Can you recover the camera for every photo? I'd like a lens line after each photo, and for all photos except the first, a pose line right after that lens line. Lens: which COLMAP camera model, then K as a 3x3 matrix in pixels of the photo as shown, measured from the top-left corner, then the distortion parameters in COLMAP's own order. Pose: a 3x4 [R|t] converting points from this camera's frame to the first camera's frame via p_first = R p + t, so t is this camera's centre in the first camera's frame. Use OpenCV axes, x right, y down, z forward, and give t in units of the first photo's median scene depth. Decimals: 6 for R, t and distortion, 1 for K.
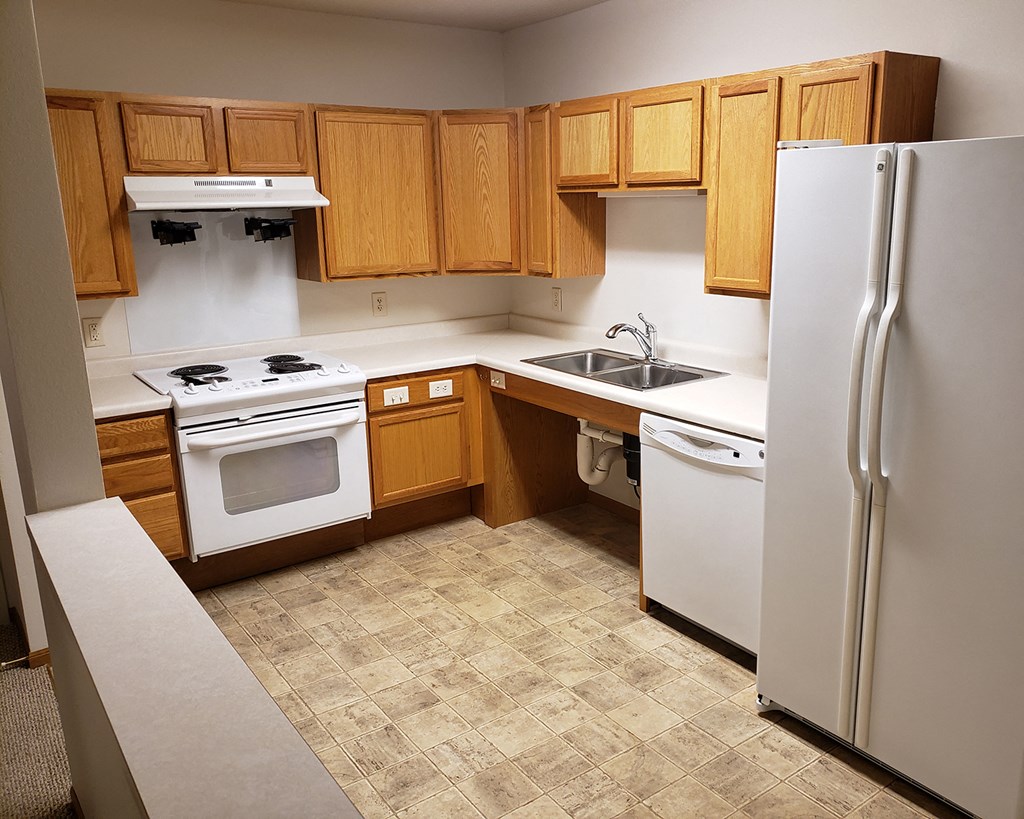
lens RADIAL K [[854.1, 0, 511.4], [0, 854.1, 414.2], [0, 0, 1]] dist [-0.008701, 0.024187]
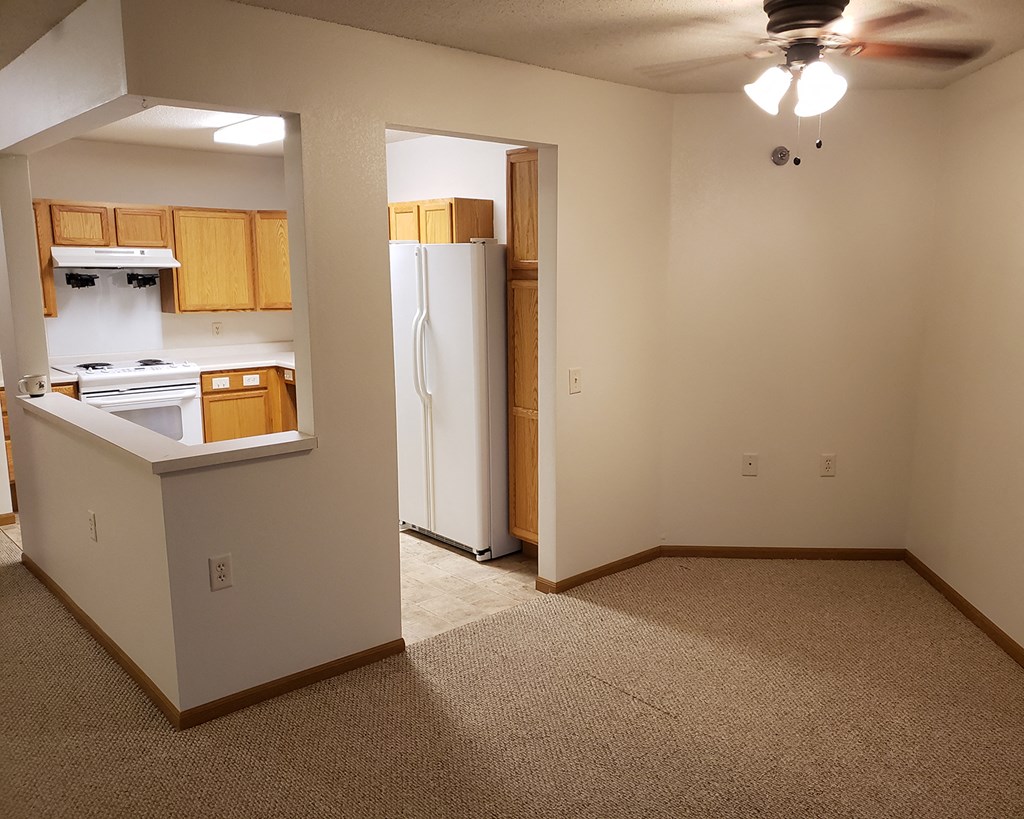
lens RADIAL K [[854.1, 0, 514.0], [0, 854.1, 403.8], [0, 0, 1]] dist [-0.008701, 0.024187]
pose [[0.993029, 0.000553, 0.117871, 0.227918], [0.009748, 0.996178, -0.086798, 0.165466], [-0.117469, 0.087342, 0.989228, -0.669678]]
